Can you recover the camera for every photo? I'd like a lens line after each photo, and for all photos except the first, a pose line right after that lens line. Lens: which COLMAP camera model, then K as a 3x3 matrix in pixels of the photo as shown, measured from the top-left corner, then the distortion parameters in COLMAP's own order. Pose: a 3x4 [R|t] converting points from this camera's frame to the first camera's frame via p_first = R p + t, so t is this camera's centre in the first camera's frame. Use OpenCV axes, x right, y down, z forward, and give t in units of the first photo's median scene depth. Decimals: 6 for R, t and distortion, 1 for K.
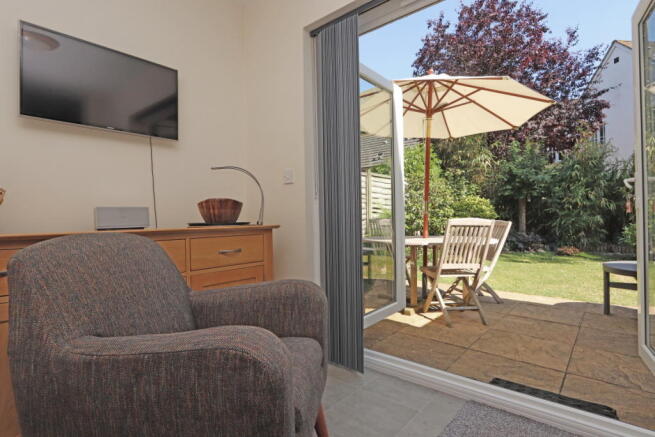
lens RADIAL K [[350.0, 0, 327.5], [0, 350.0, 218.5], [0, 0, 1]] dist [0.001203, 0.000298]
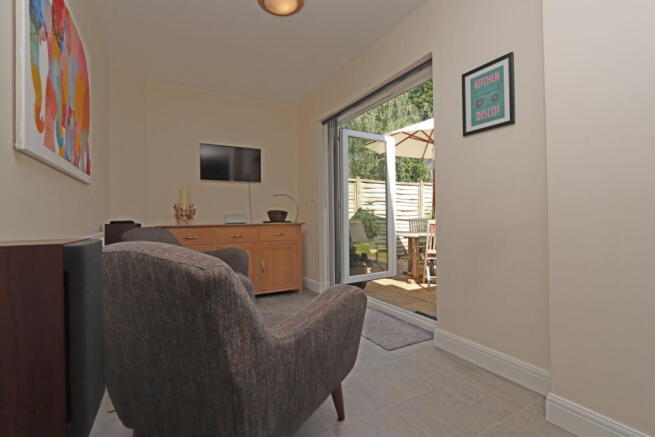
lens RADIAL K [[308.2, 0, 327.7], [0, 308.2, 215.6], [0, 0, 1]] dist [-0.002131, -0.000374]
pose [[0.948796, 0.007715, -0.315796, 0.550155], [-0.009155, 0.999953, -0.003077, -0.017418], [0.315758, 0.005810, 0.948822, -0.648210]]
